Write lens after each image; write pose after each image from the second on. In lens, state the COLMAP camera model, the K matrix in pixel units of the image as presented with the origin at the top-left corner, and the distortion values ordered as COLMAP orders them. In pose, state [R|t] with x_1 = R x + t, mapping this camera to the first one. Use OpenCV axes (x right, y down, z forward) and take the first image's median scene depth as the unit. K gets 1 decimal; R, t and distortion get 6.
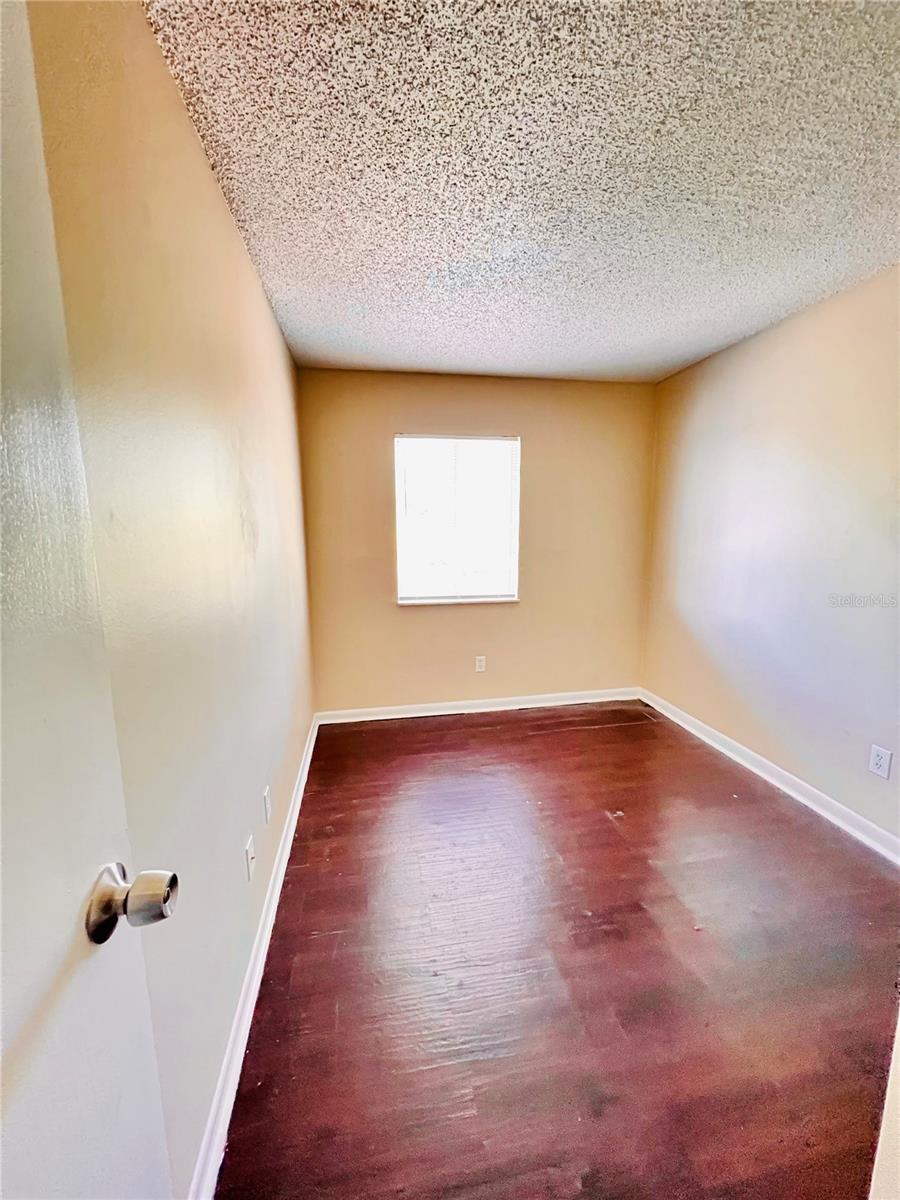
lens RADIAL K [[476.6, 0, 449.5], [0, 476.6, 600.5], [0, 0, 1]] dist [0.000099, -0.000185]
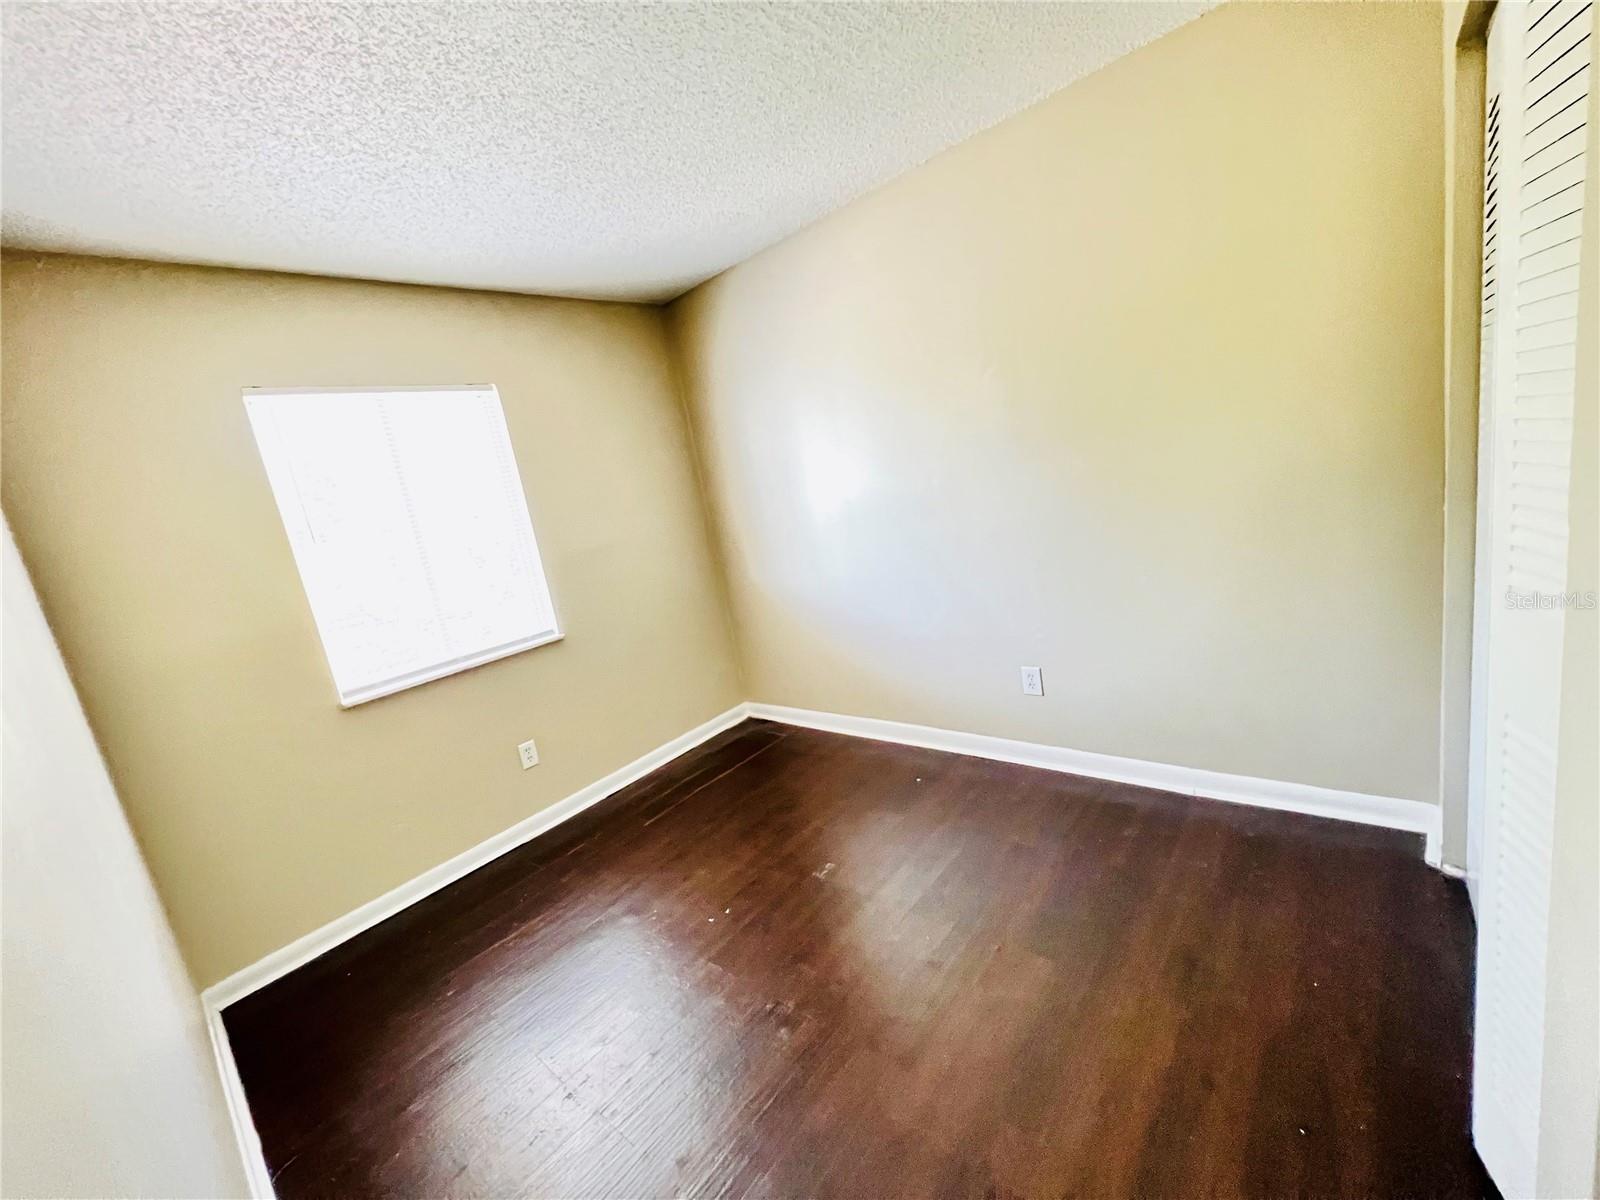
lens RADIAL K [[640.1, 0, 798.2], [0, 640.1, 598.3], [0, 0, 1]] dist [0.003522, -0.000112]
pose [[0.773974, -0.245261, 0.583791, -0.104696], [0.267371, 0.962305, 0.049808, -0.007653], [-0.574001, 0.117539, 0.810375, 0.122668]]
